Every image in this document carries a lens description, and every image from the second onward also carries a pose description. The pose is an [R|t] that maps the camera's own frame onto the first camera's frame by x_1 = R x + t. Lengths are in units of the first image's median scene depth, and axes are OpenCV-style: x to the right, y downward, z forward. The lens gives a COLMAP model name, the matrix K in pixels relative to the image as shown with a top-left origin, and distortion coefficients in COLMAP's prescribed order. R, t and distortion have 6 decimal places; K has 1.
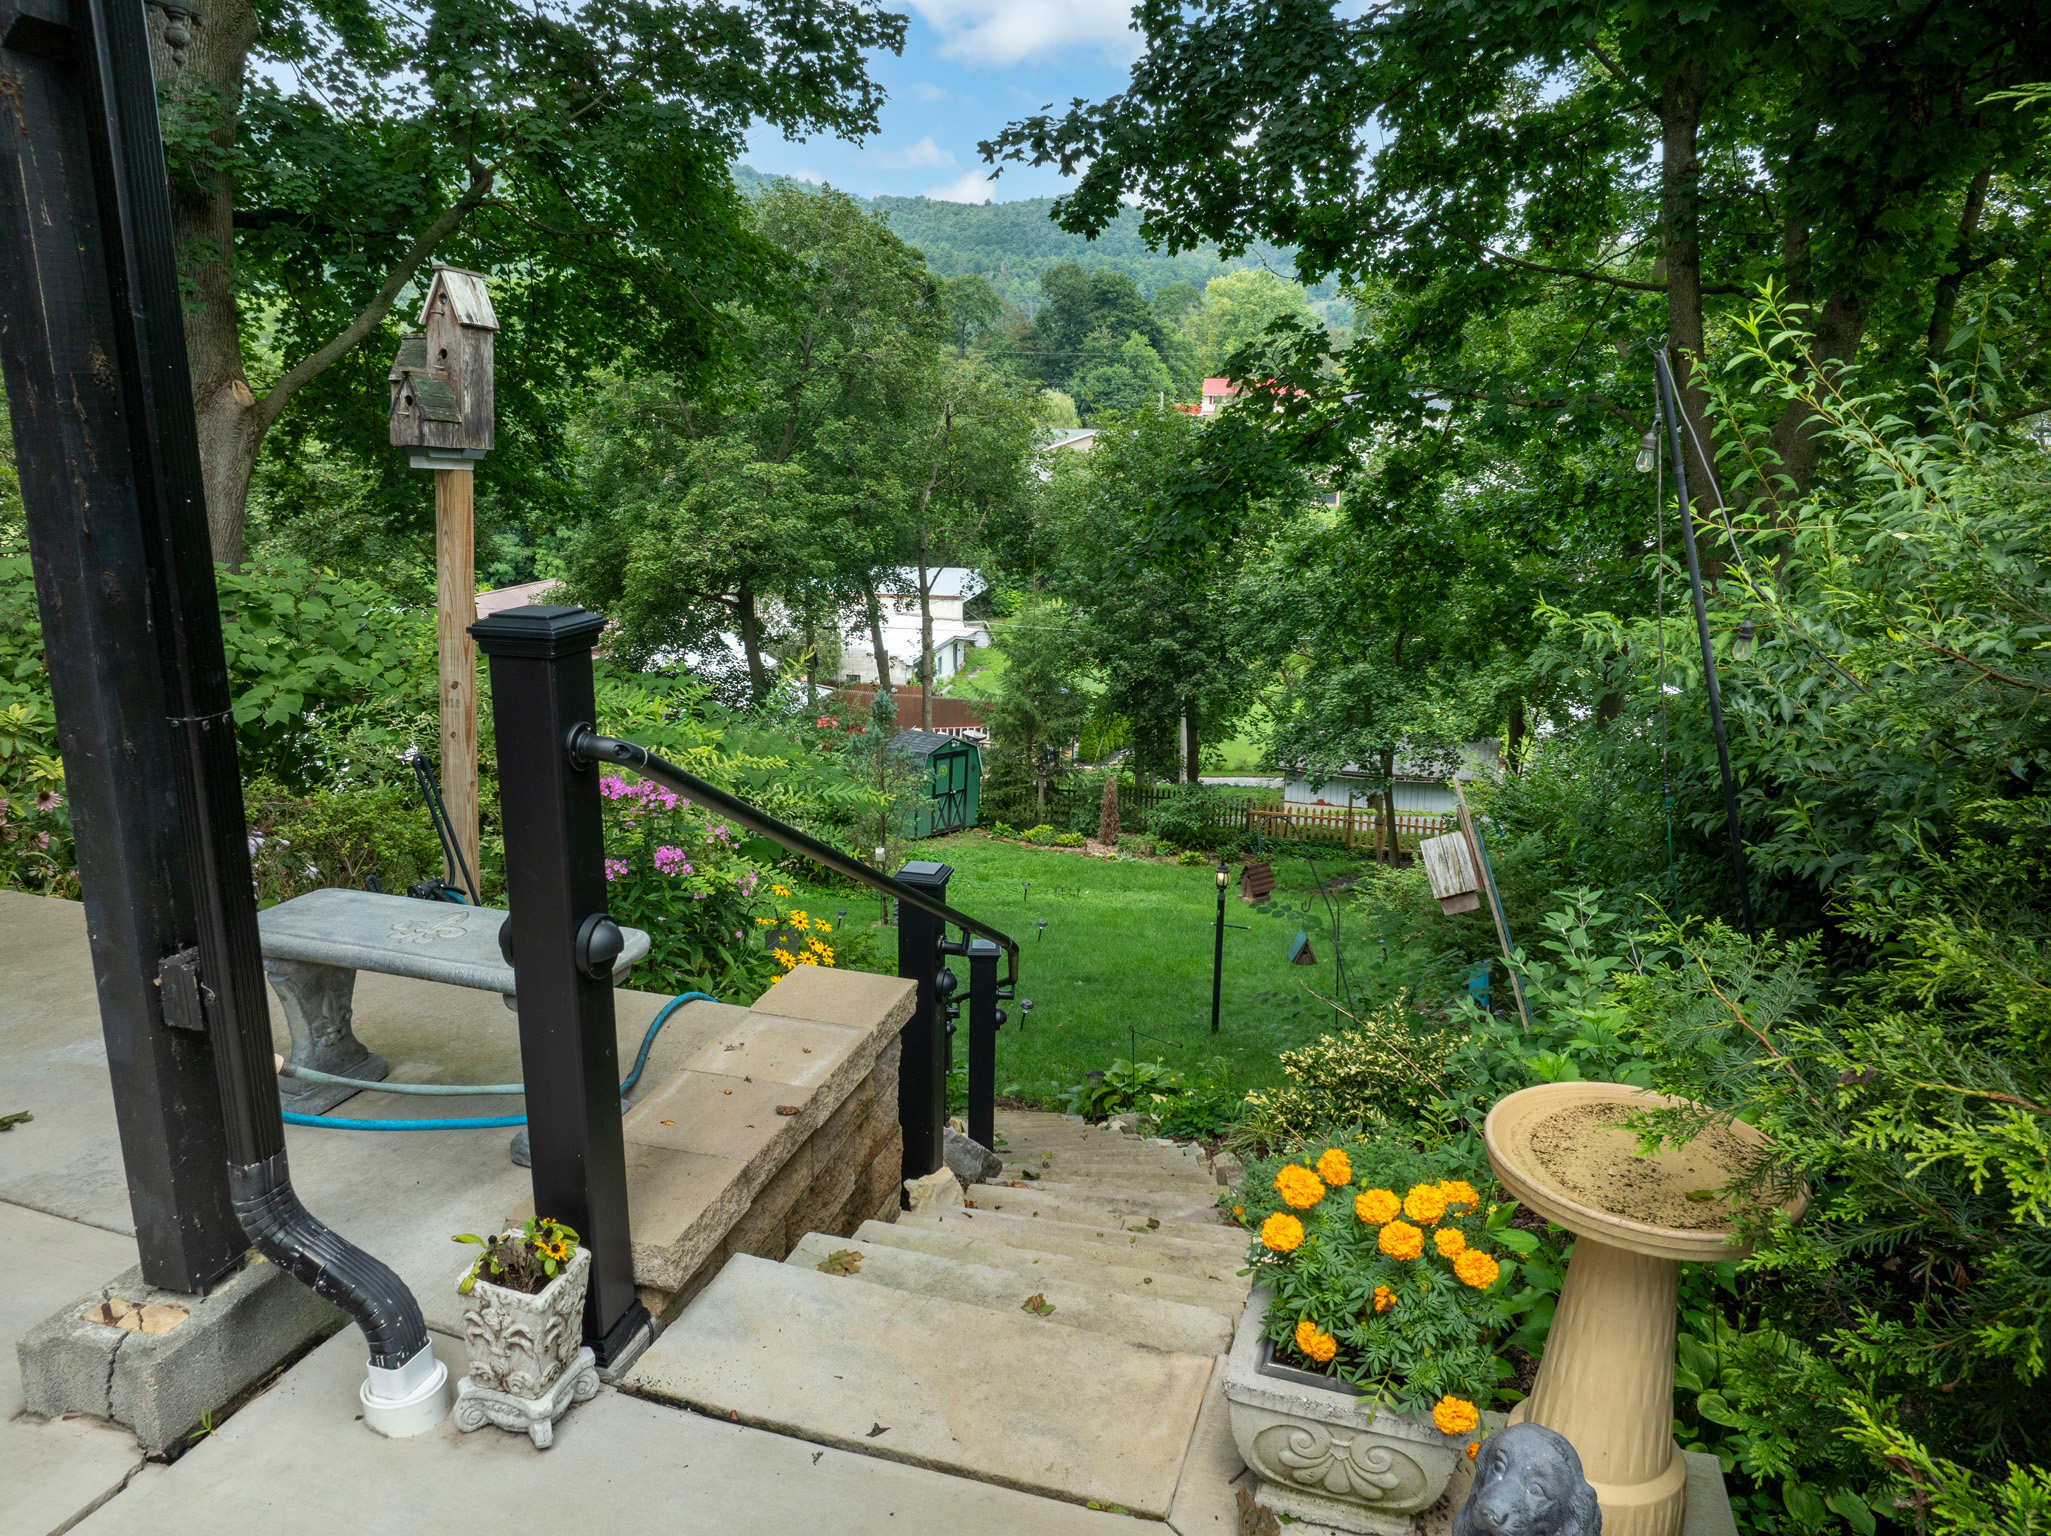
lens RADIAL K [[1439.6, 0, 1025.5], [0, 1439.6, 768.0], [0, 0, 1]] dist [-0.029535, 0.003727]
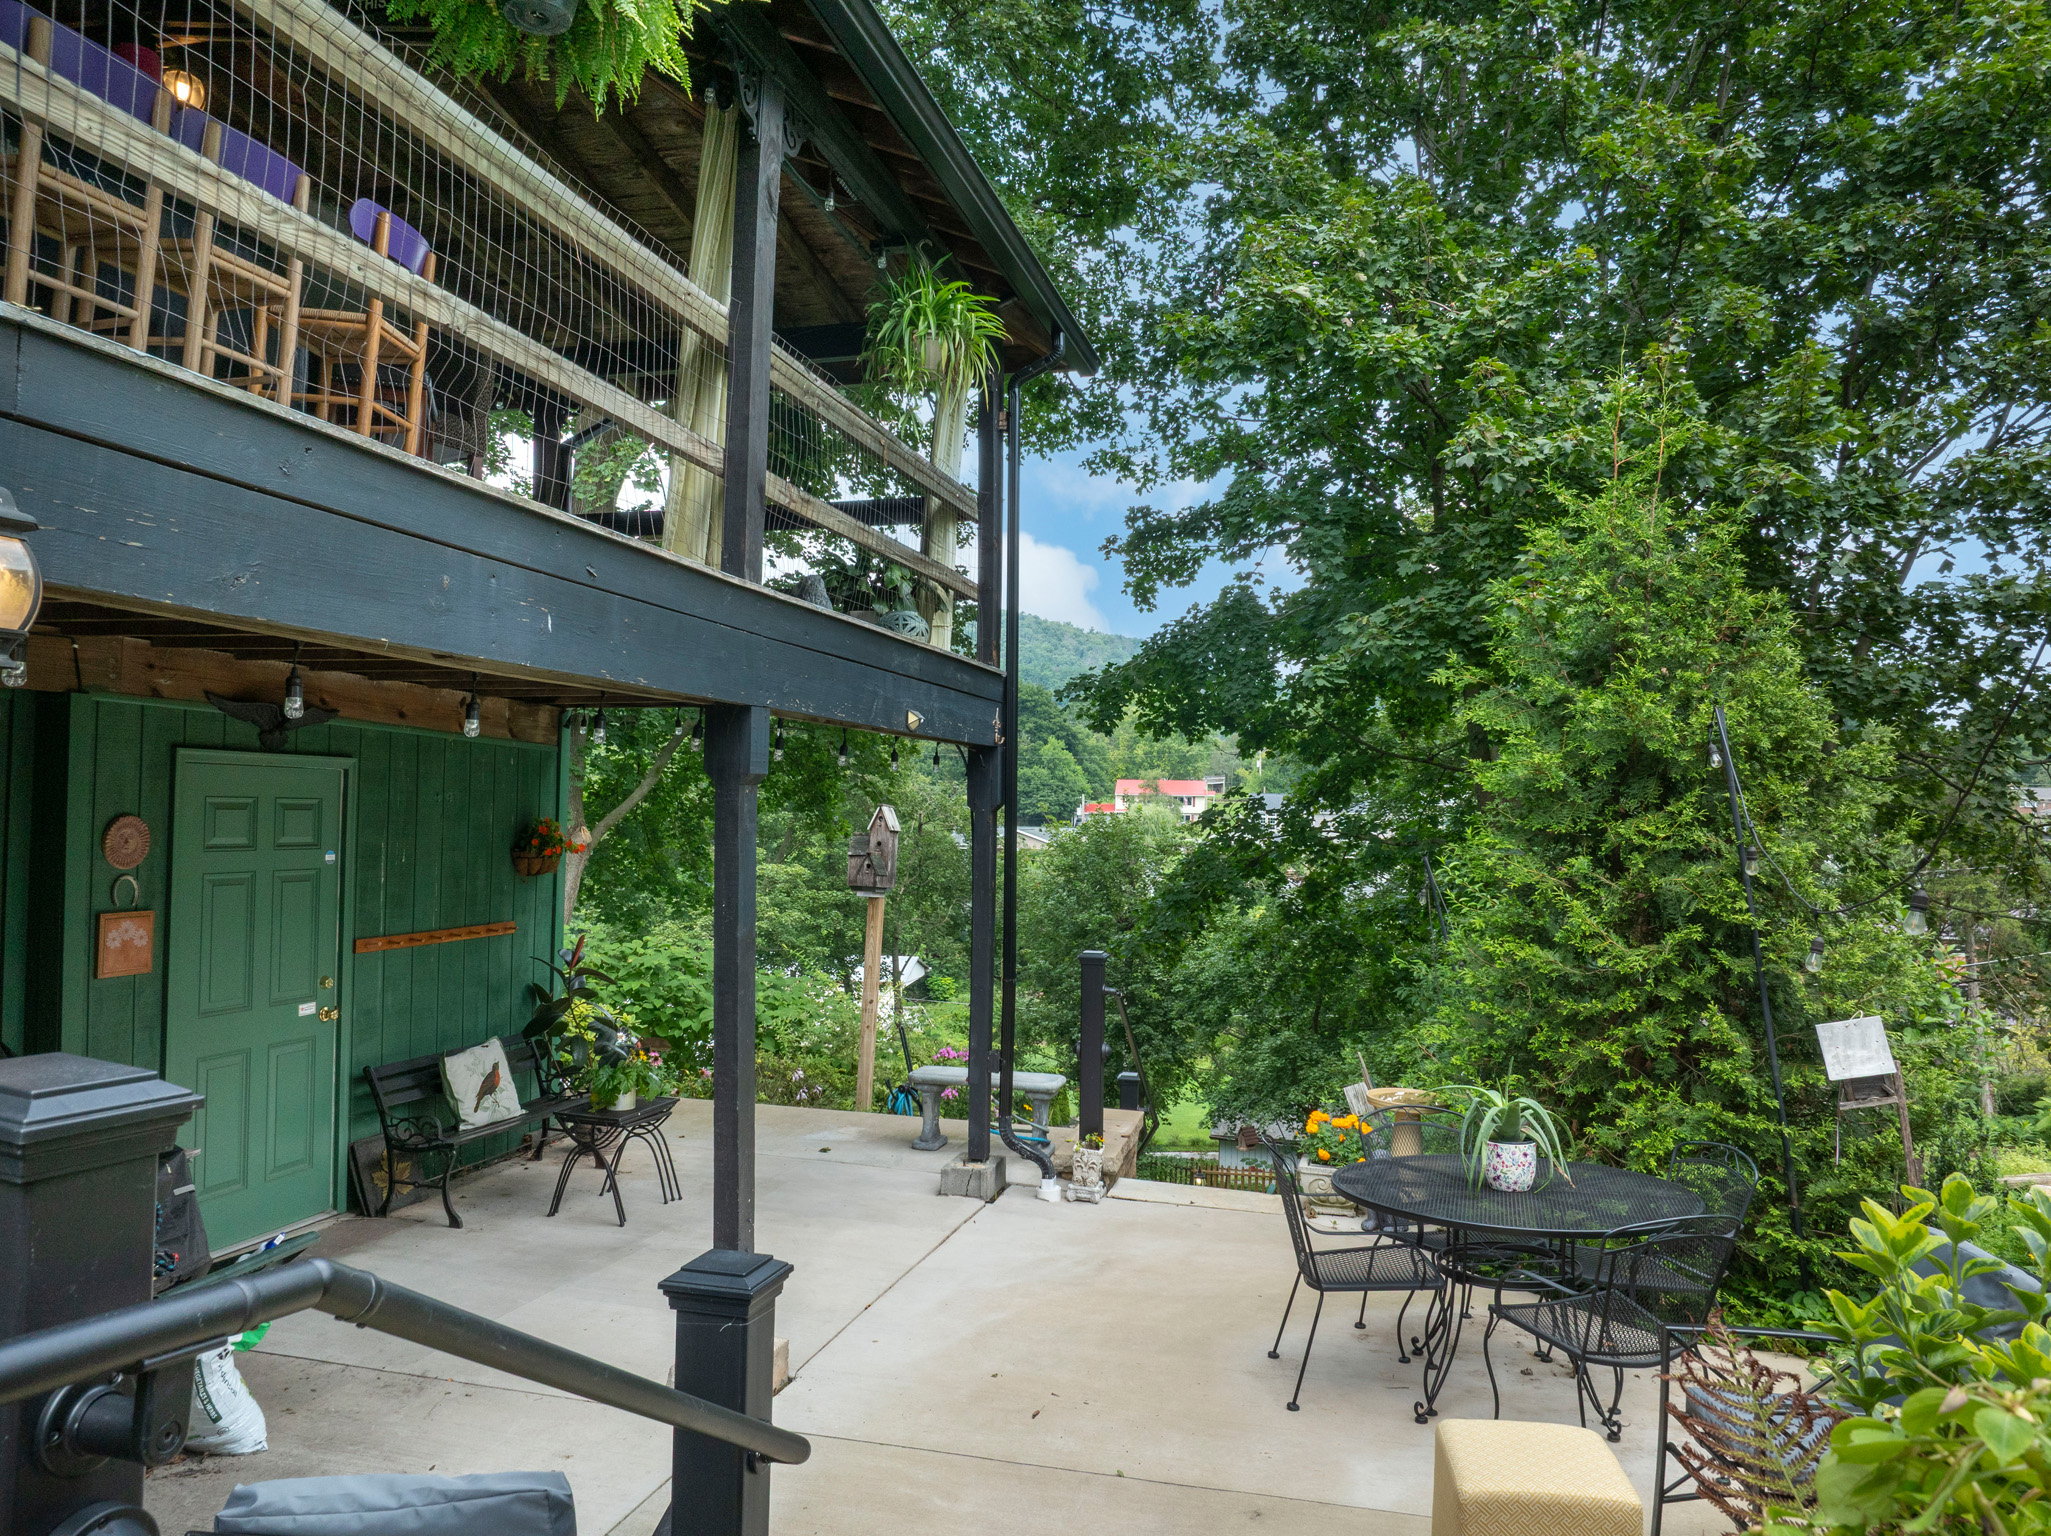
lens RADIAL K [[1439.6, 0, 1025.5], [0, 1439.6, 768.0], [0, 0, 1]] dist [-0.029535, 0.003727]
pose [[0.998120, 0.011678, 0.060164, -0.116507], [0.004732, 0.964065, -0.265623, 0.062875], [-0.061104, 0.265408, 0.962198, -0.403694]]
